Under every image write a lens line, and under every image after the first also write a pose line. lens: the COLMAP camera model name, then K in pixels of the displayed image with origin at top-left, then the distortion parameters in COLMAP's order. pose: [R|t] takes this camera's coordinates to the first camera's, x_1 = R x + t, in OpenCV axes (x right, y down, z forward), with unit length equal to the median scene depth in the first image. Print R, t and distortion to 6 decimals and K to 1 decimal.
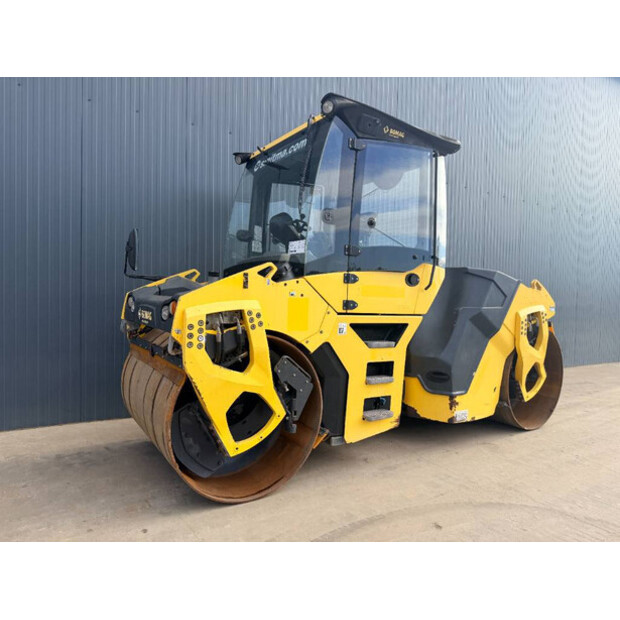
lens RADIAL K [[450.4, 0, 322.7], [0, 450.4, 309.1], [0, 0, 1]] dist [0.124836, -0.164187]
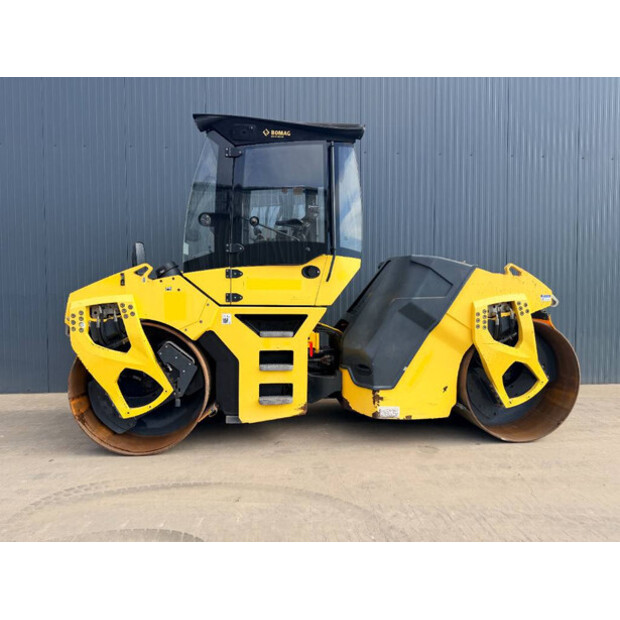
lens RADIAL K [[450.4, 0, 322.7], [0, 450.4, 309.1], [0, 0, 1]] dist [0.124836, -0.164187]
pose [[0.876462, -0.009505, -0.481377, 0.762655], [0.010966, 0.999940, 0.000222, 0.020779], [0.481346, -0.005474, 0.876514, 0.126847]]
